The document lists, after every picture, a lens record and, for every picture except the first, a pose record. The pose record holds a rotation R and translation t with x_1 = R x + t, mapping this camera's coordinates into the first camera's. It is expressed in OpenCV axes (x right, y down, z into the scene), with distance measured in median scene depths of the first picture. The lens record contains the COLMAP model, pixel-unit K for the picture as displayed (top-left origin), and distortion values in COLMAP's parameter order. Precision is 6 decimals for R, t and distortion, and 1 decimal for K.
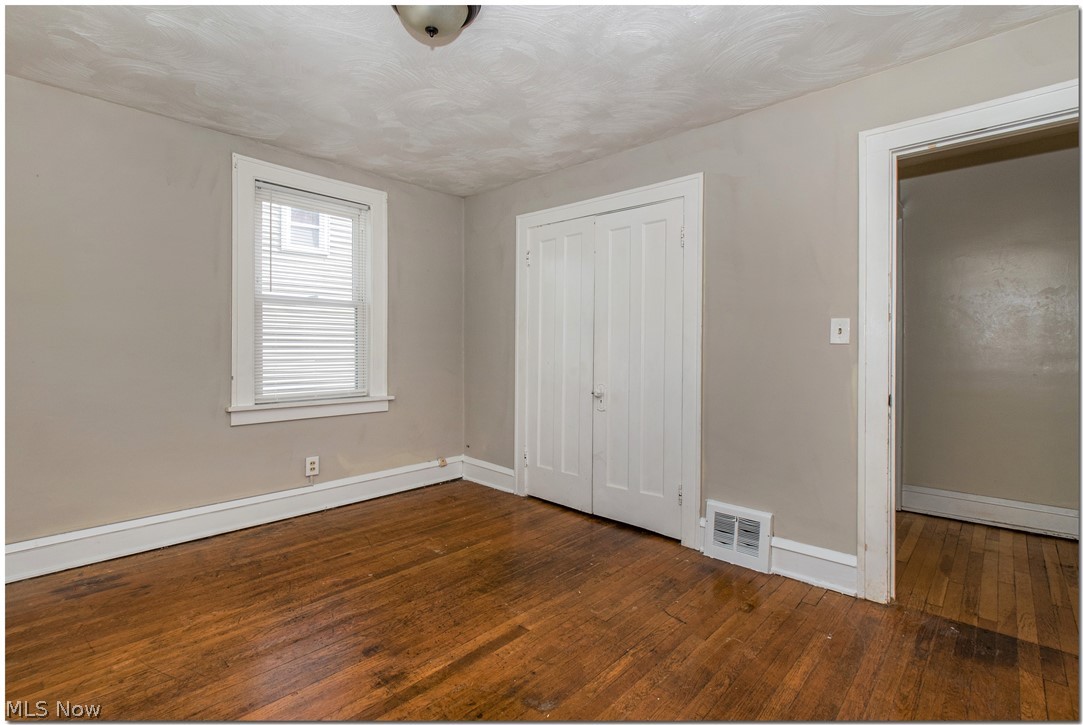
lens RADIAL K [[507.2, 0, 539.9], [0, 507.2, 358.1], [0, 0, 1]] dist [0.001185, 0.000569]
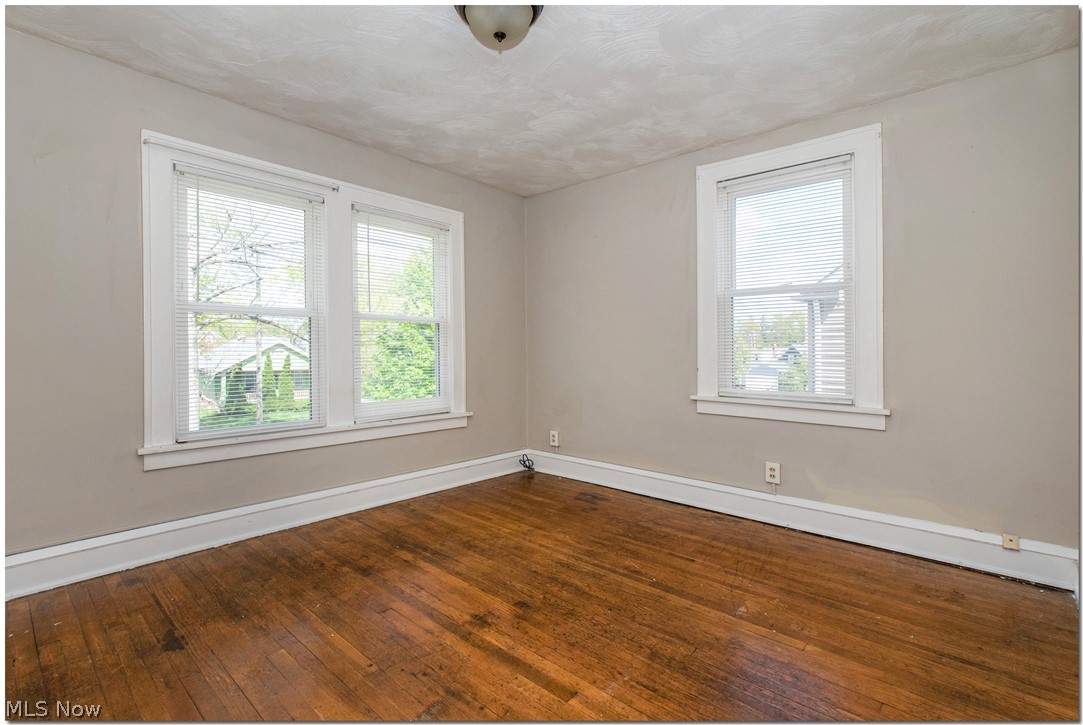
lens RADIAL K [[507.2, 0, 536.5], [0, 507.2, 357.3], [0, 0, 1]] dist [0.001185, 0.000569]
pose [[0.018137, 0.018371, -0.999667, 0.597232], [-0.023734, 0.999557, 0.017938, 0.001158], [0.999554, 0.023400, 0.018565, 0.750177]]
